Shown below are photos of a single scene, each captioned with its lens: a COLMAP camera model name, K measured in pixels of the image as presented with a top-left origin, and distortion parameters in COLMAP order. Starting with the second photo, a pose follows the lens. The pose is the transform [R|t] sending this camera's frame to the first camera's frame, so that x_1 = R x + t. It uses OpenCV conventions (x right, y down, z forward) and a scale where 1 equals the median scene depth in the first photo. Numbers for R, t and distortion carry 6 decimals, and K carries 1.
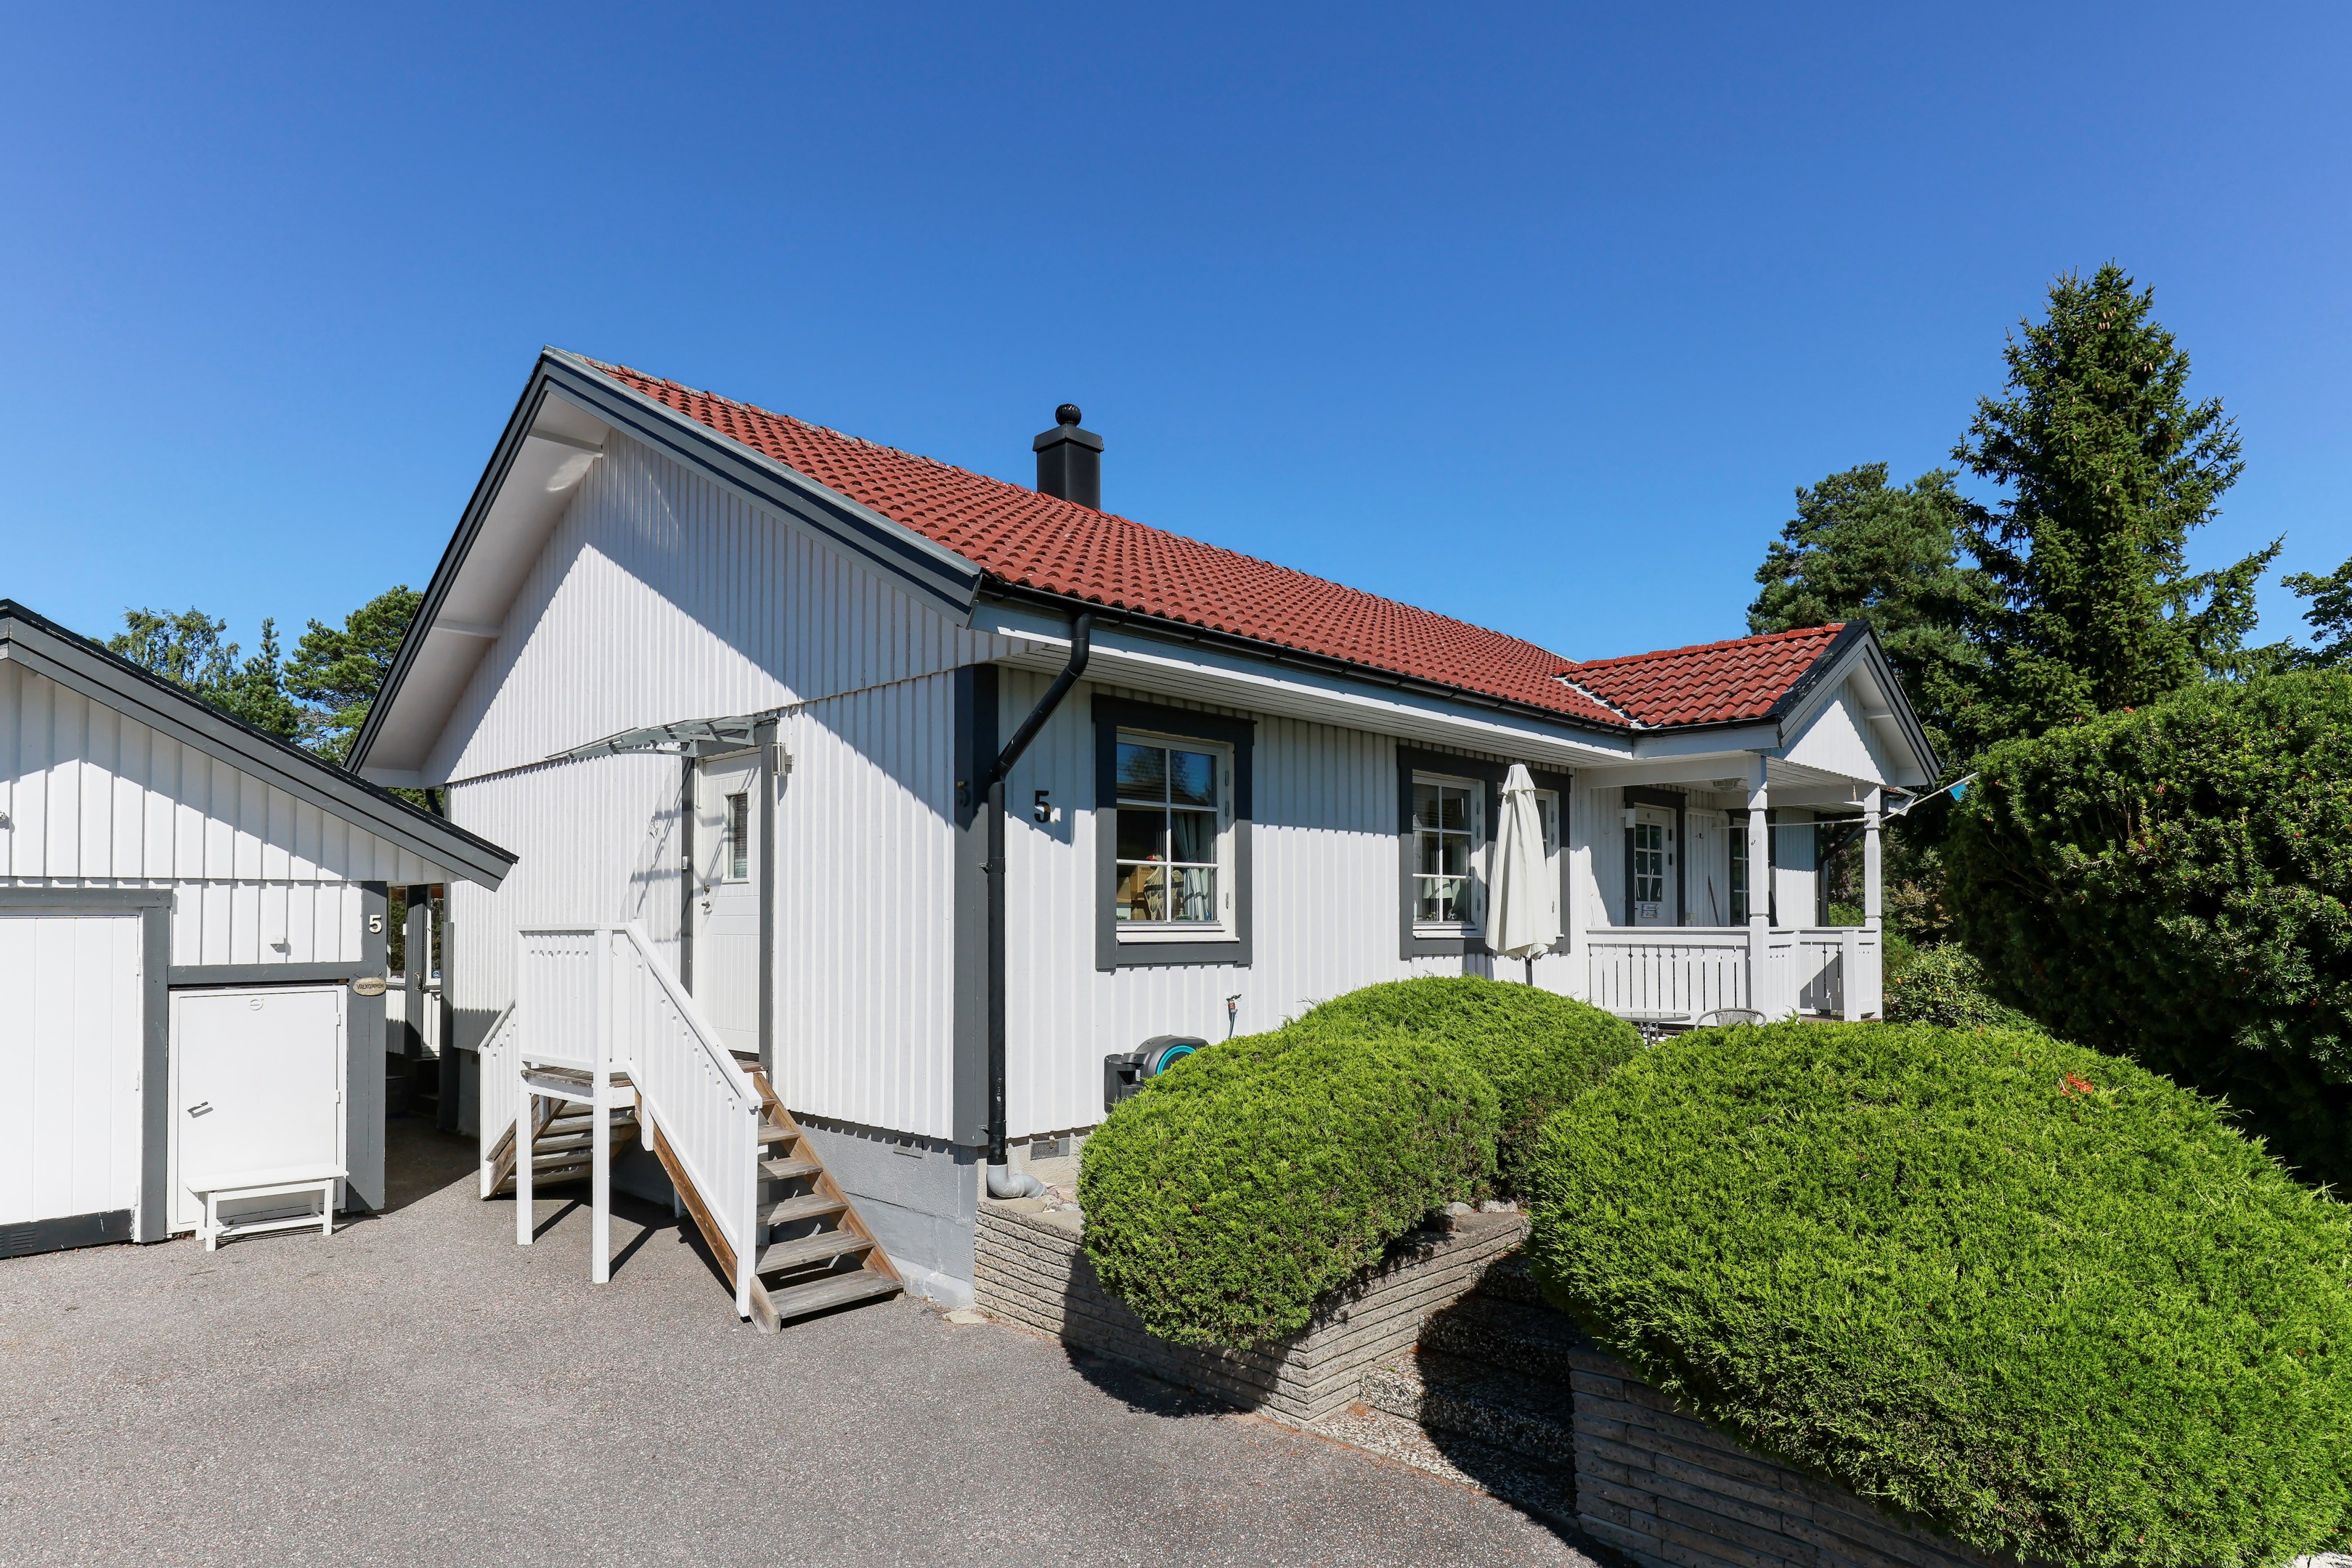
lens RADIAL K [[1160.5, 0, 1322.4], [0, 1160.5, 915.7], [0, 0, 1]] dist [0.001059, -0.000492]
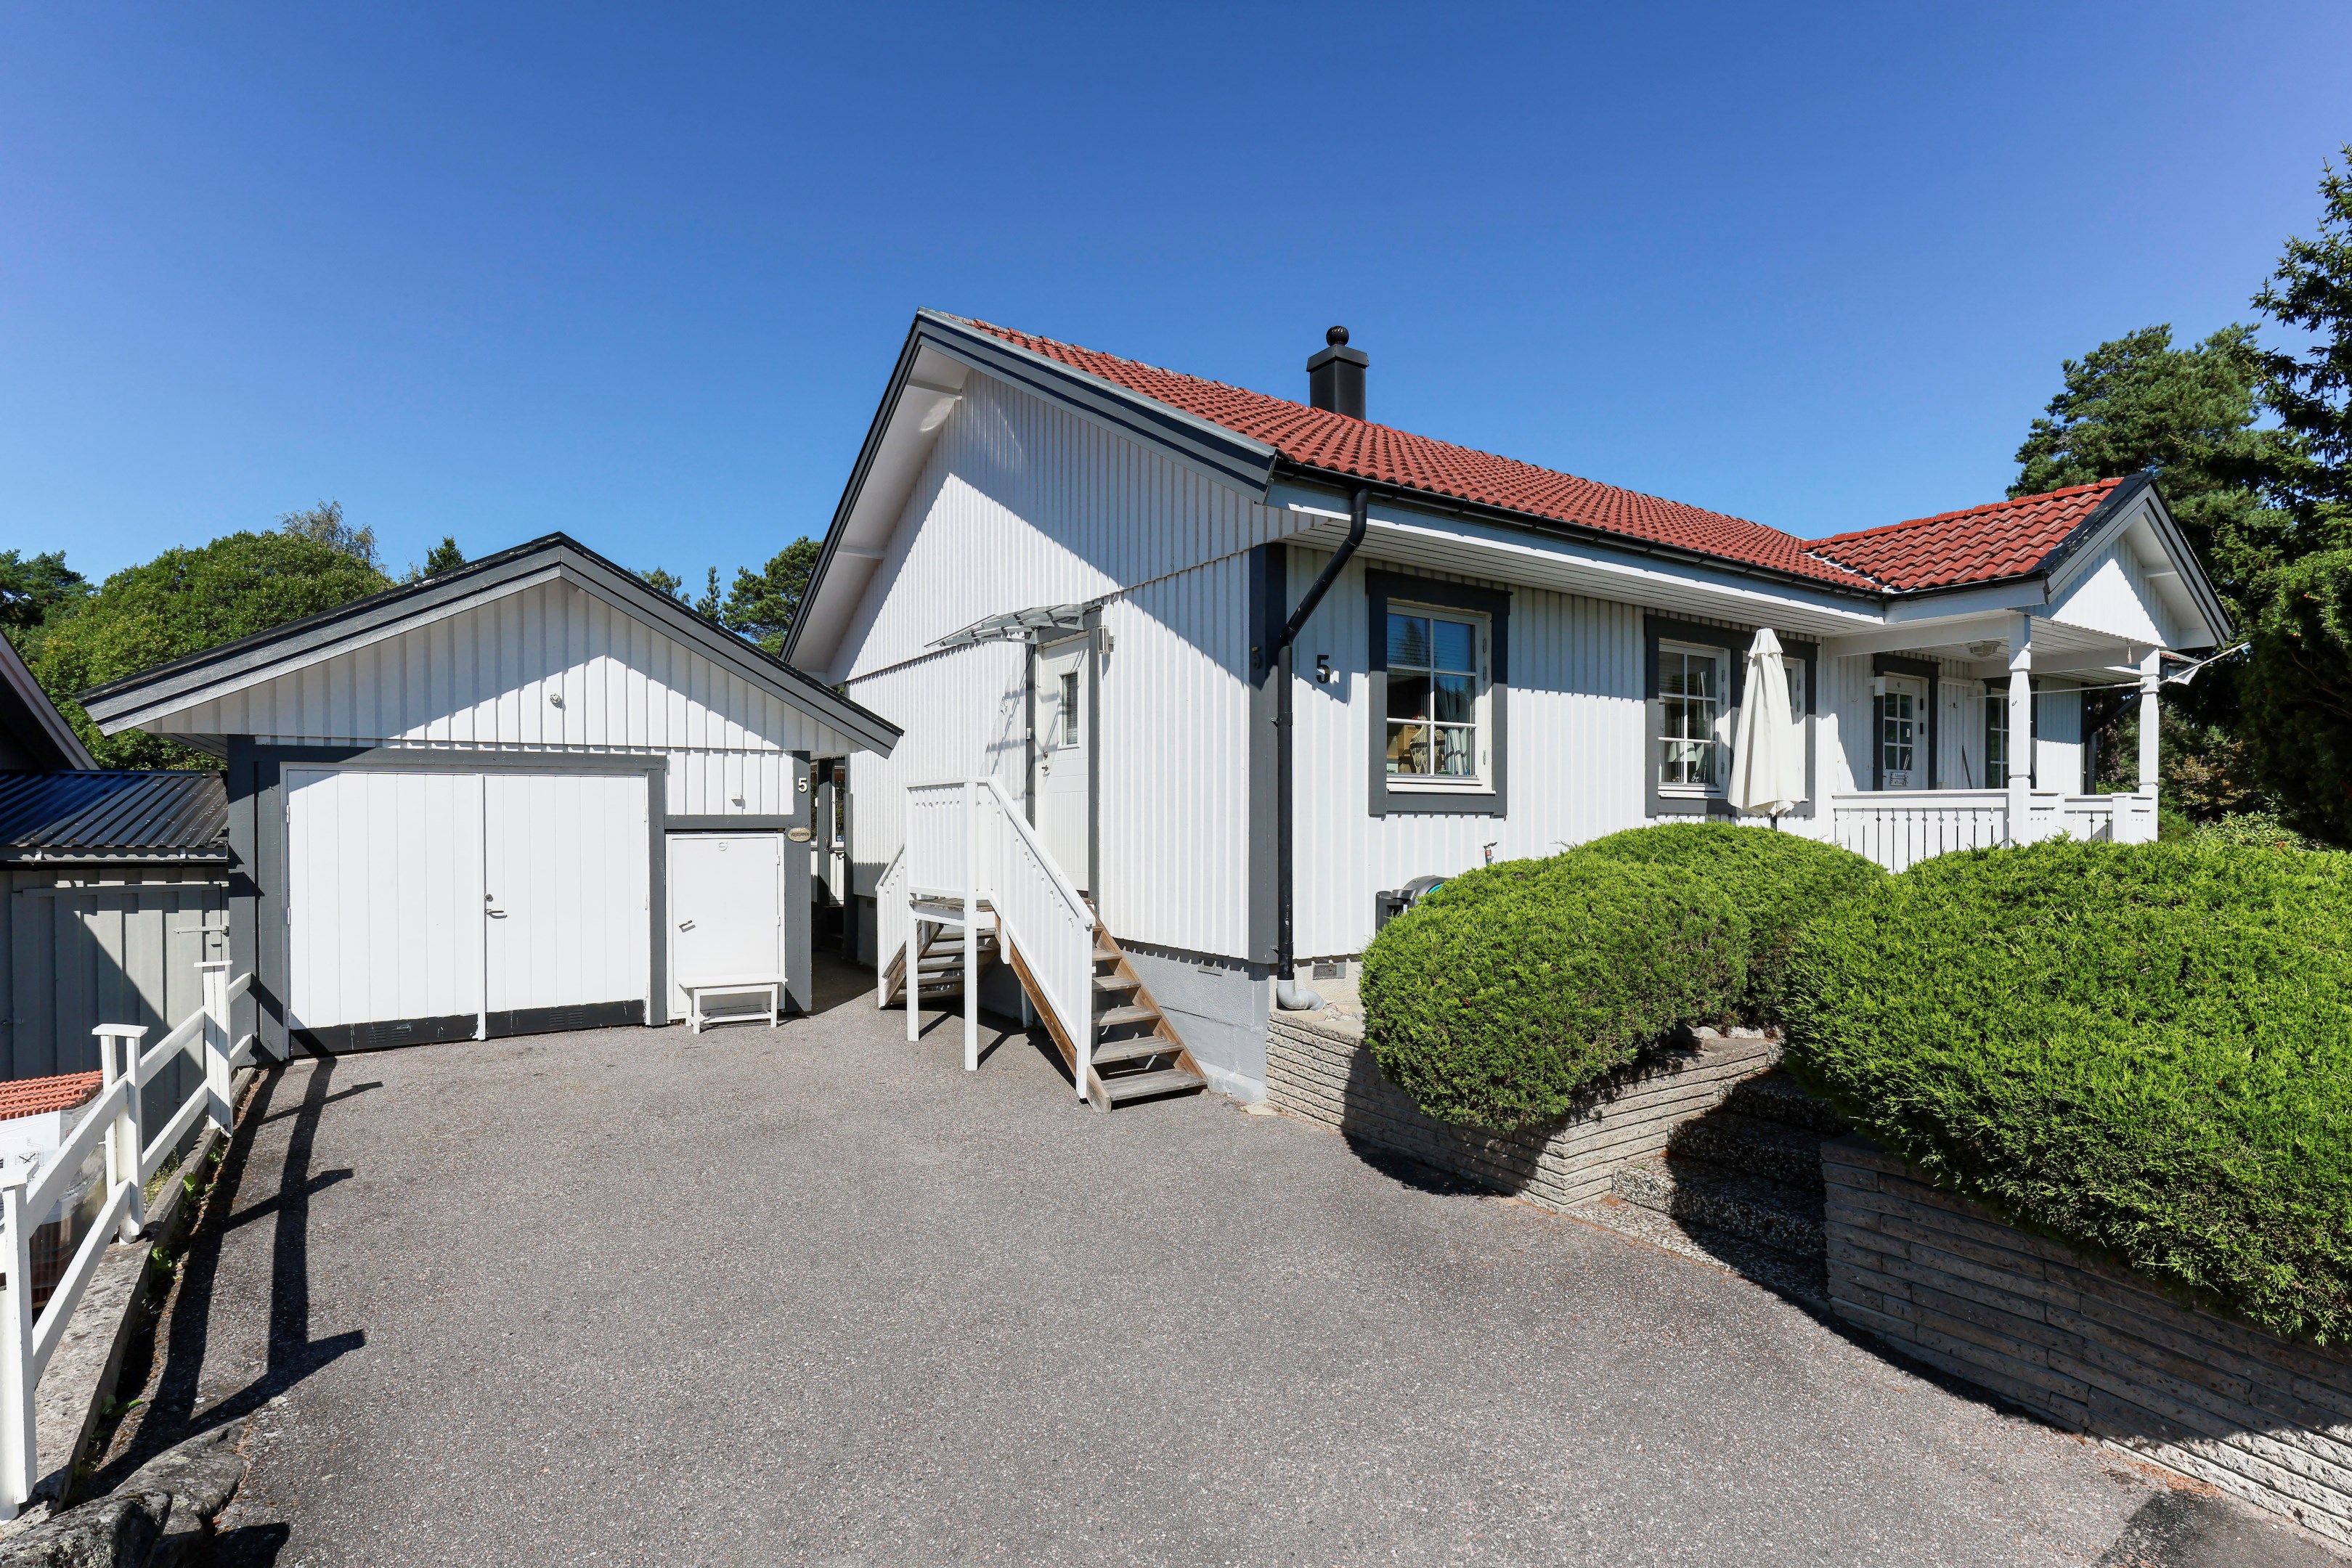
lens RADIAL K [[1063.8, 0, 1340.9], [0, 1063.8, 842.6], [0, 0, 1]] dist [0.005229, -0.001086]
pose [[0.979657, 0.005610, -0.200599, -0.014125], [-0.000395, 0.999661, 0.026027, 0.045991], [0.200677, -0.025419, 0.979328, -0.018157]]
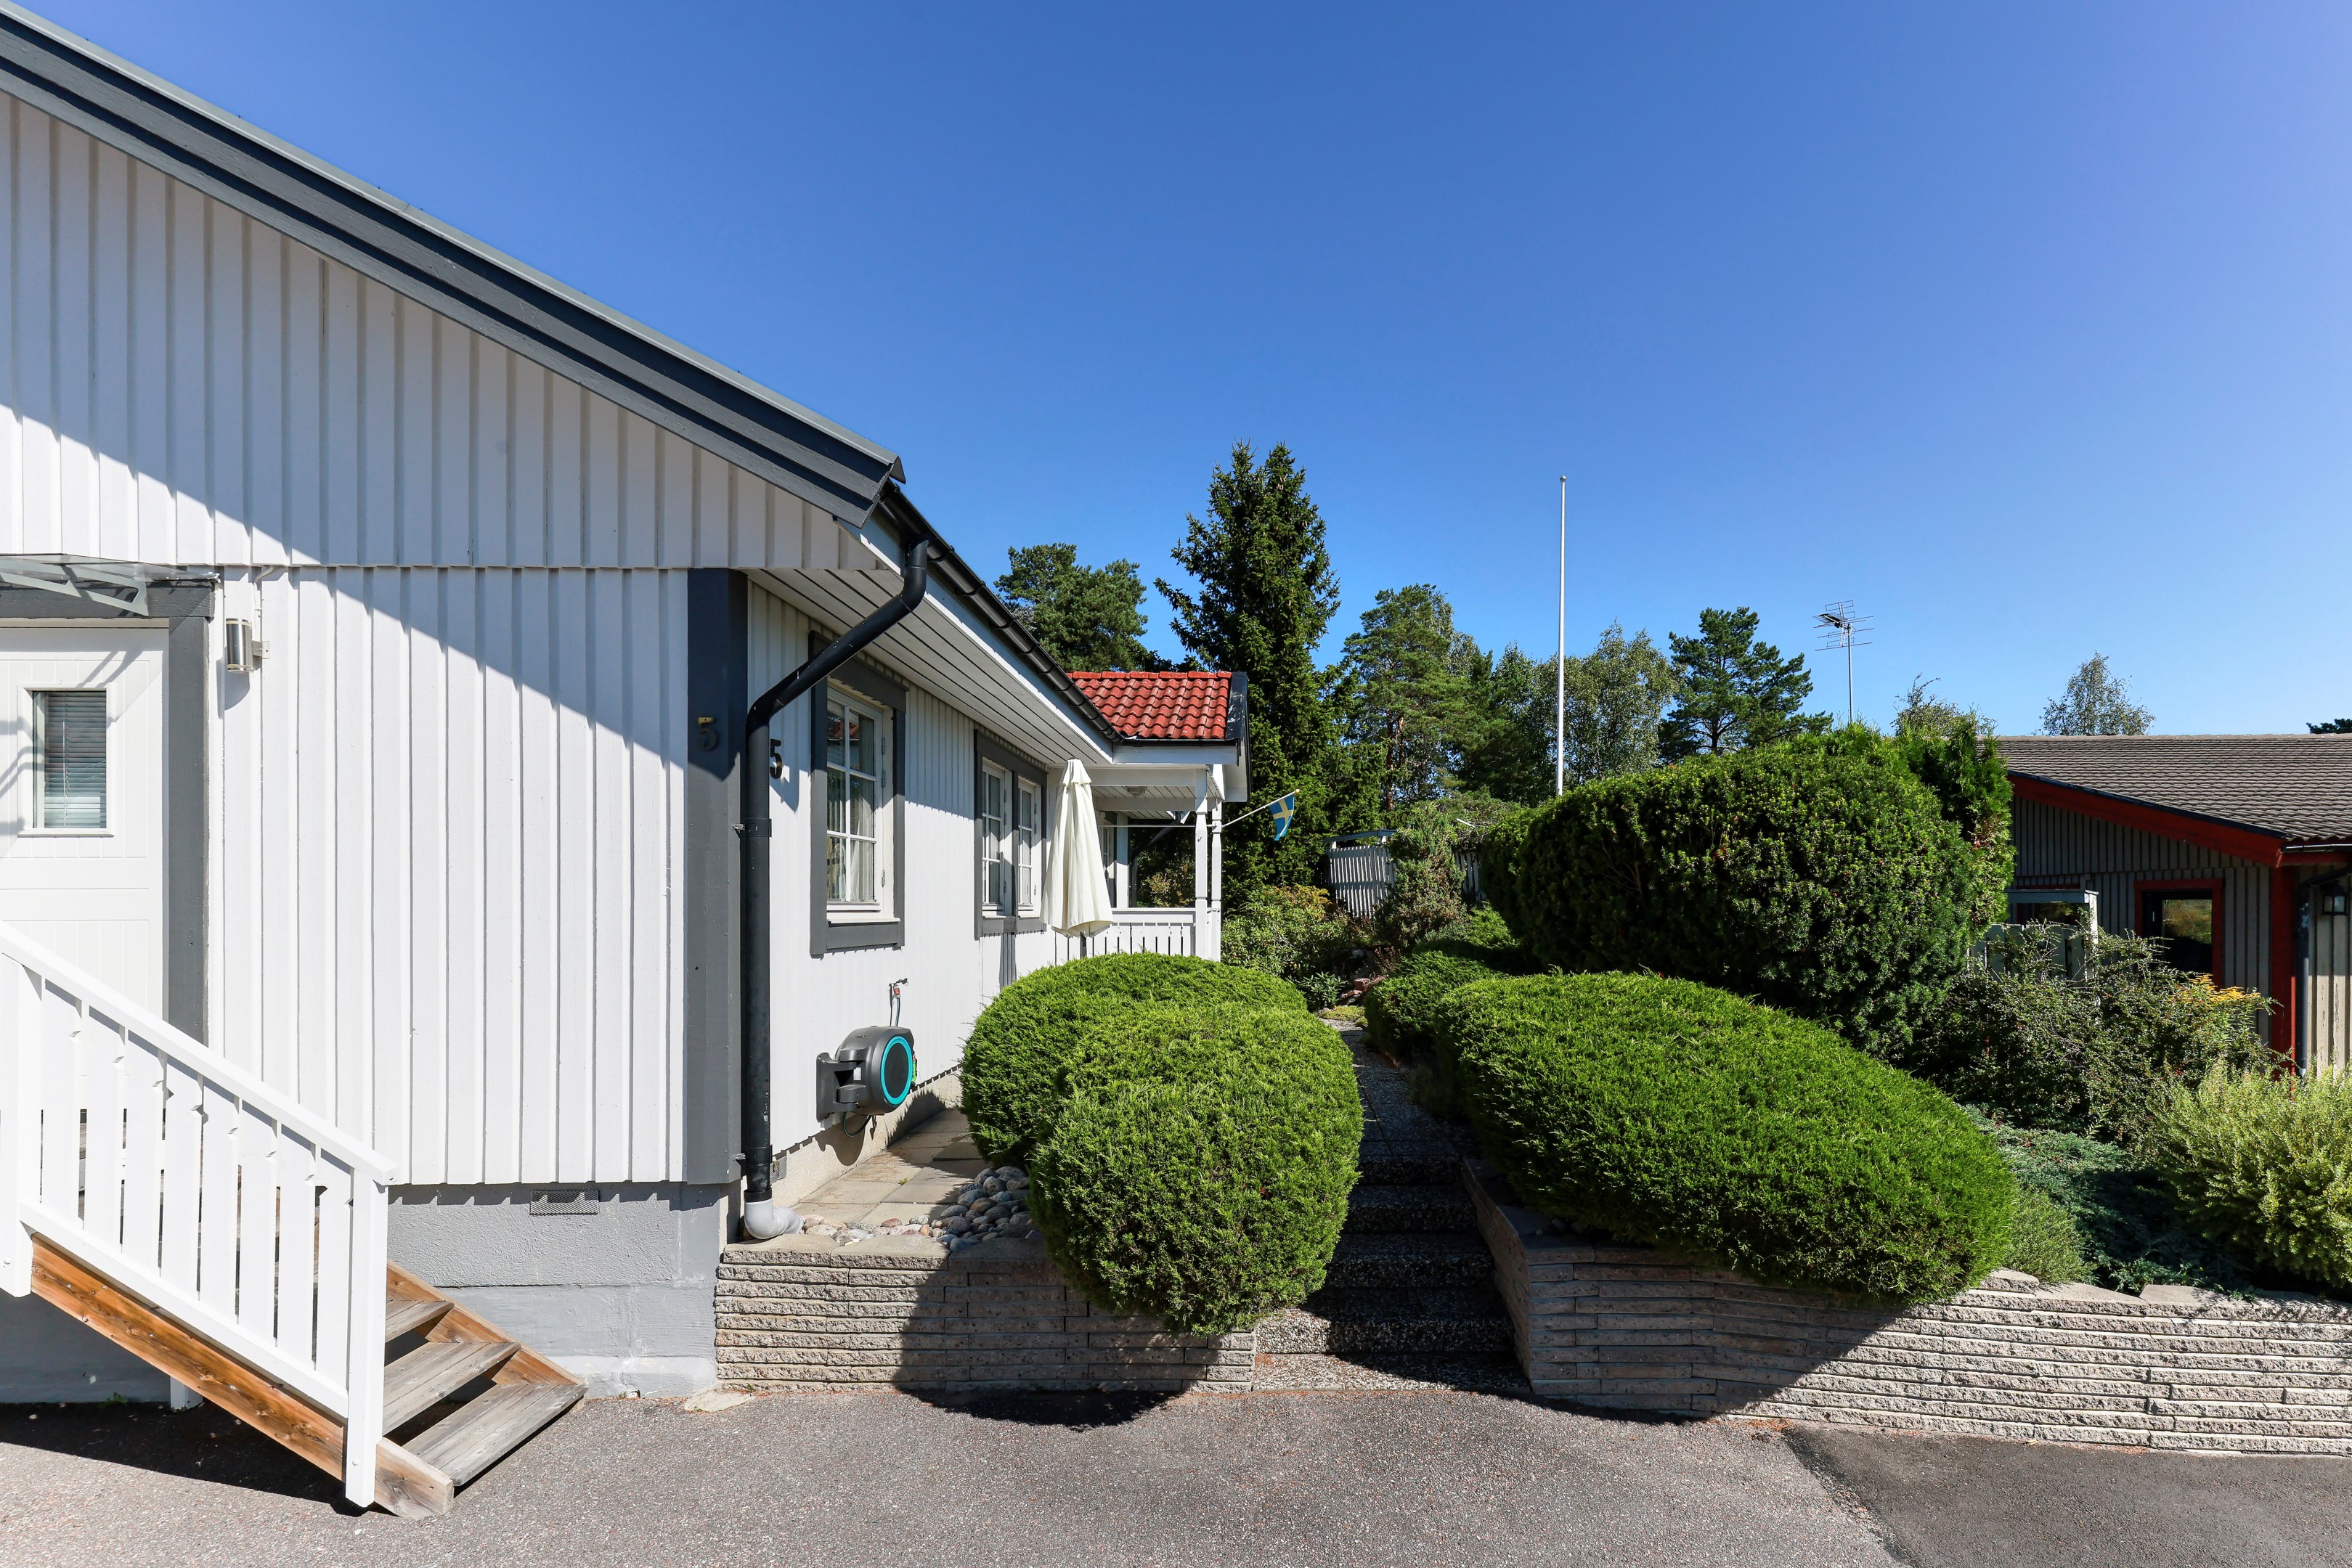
lens RADIAL K [[998.9, 0, 1183.8], [0, 998.9, 919.7], [0, 0, 1]] dist [0.007462, -0.000491]
pose [[0.777411, -0.007604, 0.628947, -0.441501], [-0.004727, 0.999828, 0.017931, 0.005089], [-0.628975, -0.016912, 0.777242, 0.250569]]
